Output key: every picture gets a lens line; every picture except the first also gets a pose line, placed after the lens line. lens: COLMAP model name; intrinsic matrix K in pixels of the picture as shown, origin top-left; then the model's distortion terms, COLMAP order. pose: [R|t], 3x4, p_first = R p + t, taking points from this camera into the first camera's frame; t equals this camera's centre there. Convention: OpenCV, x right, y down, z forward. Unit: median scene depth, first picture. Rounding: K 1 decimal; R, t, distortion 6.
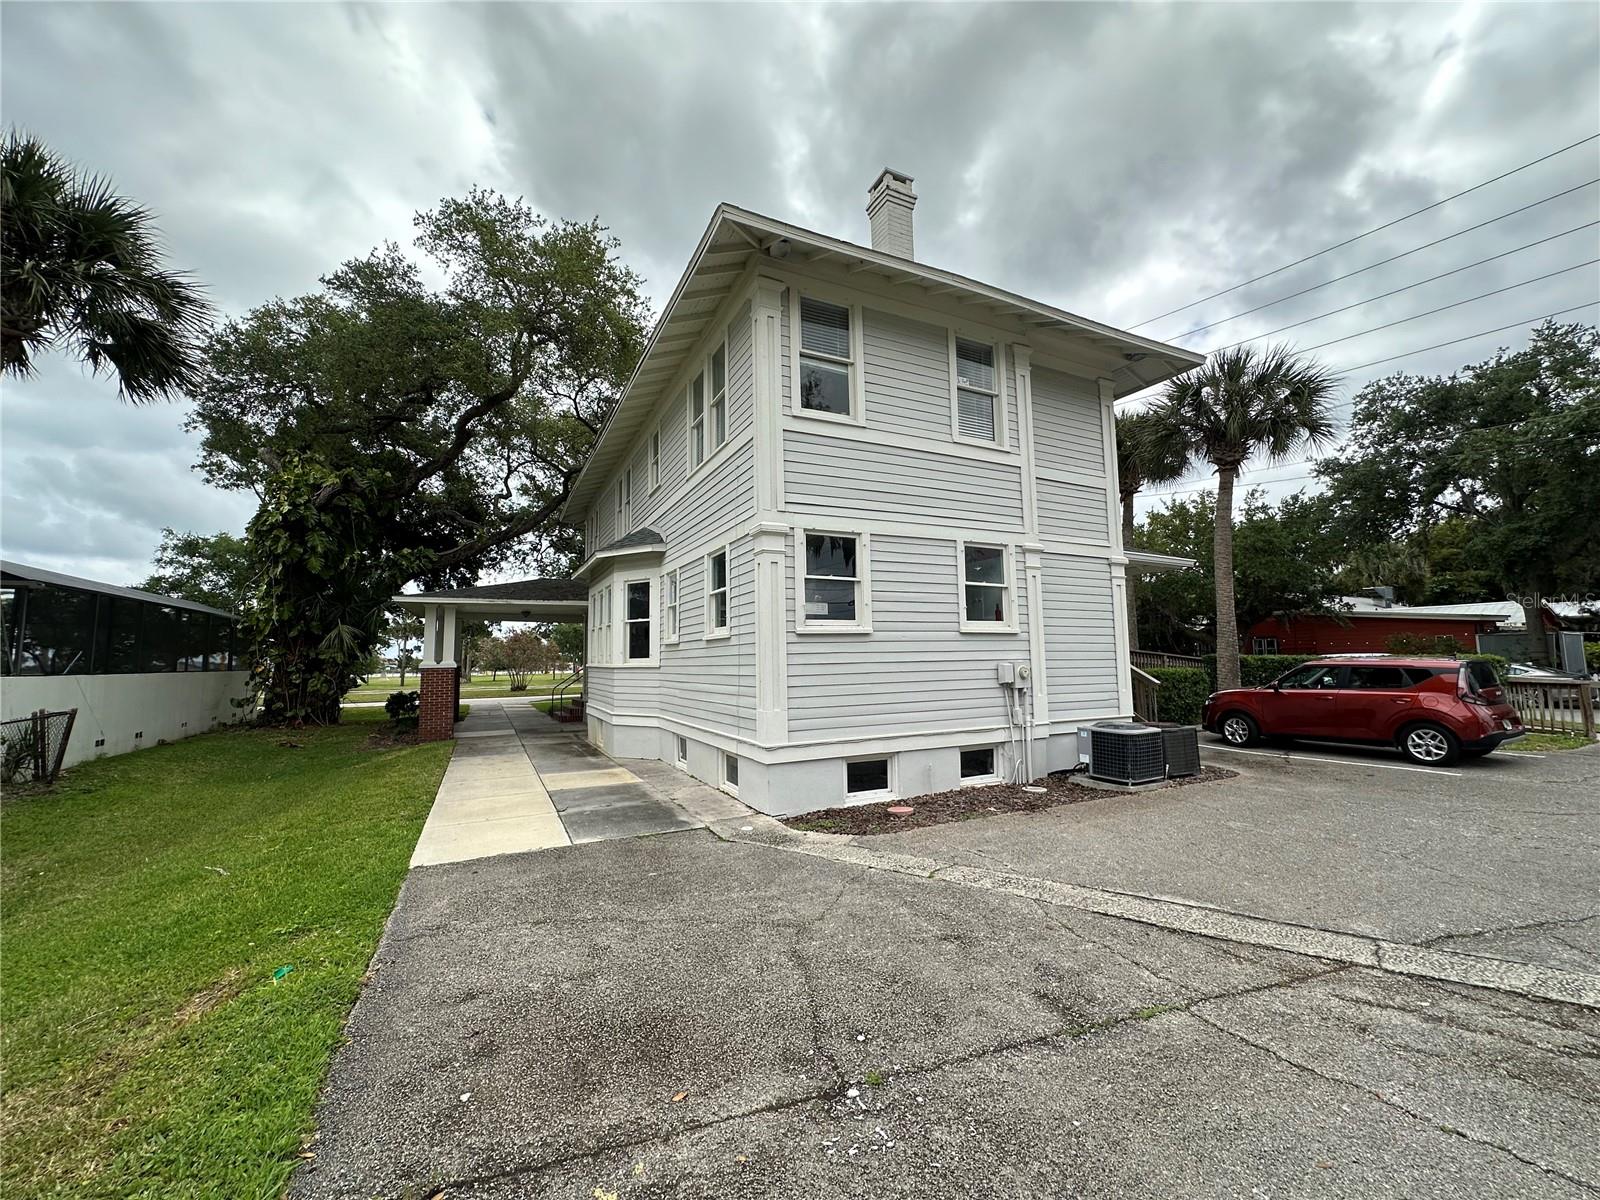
lens RADIAL K [[640.4, 0, 802.5], [0, 640.4, 602.2], [0, 0, 1]] dist [-0.000774, 0.000364]
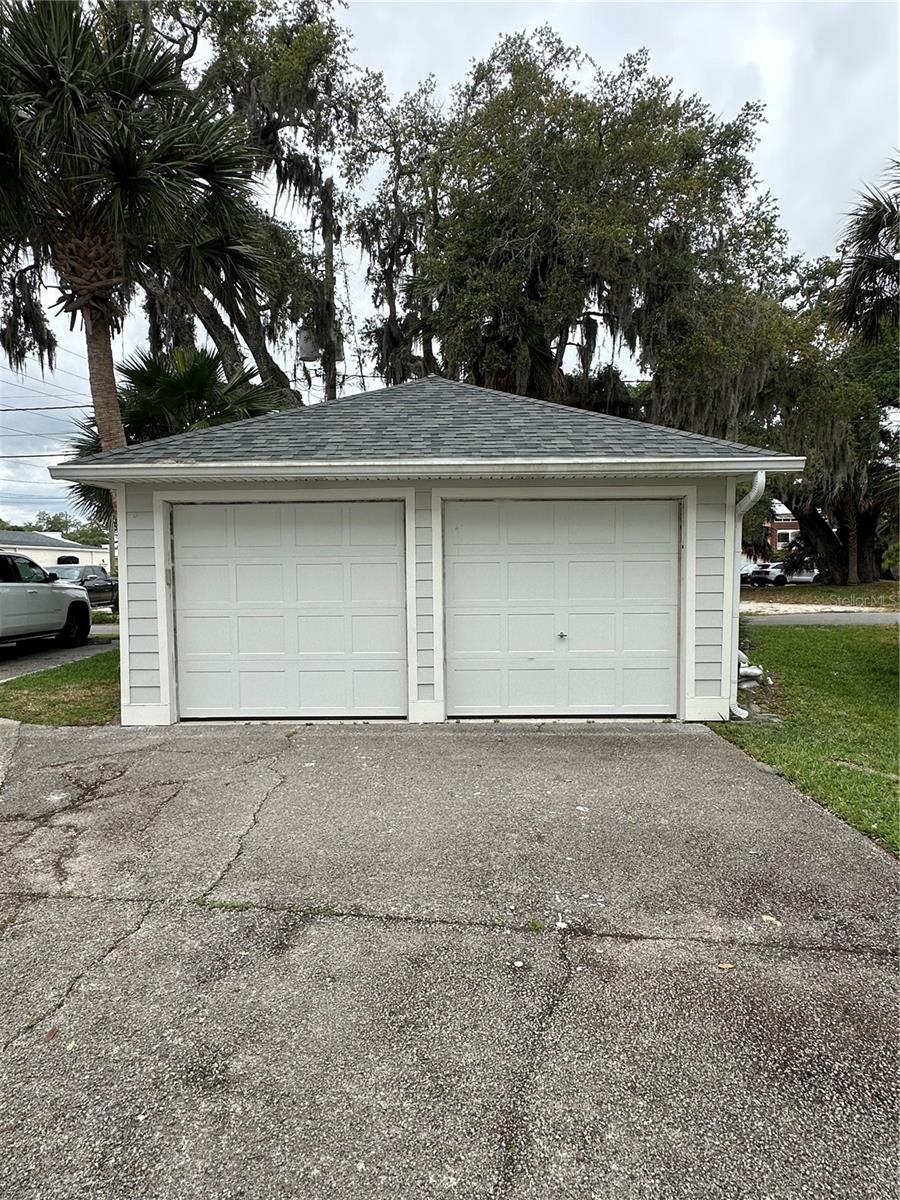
lens RADIAL K [[669.4, 0, 450.7], [0, 669.4, 600.2], [0, 0, 1]] dist [-0.001565, 0.002690]
pose [[-0.889408, 0.000173, 0.457113, -0.231576], [-0.016782, 0.999313, -0.033031, 0.189352], [-0.456805, -0.037049, -0.888795, 1.740446]]
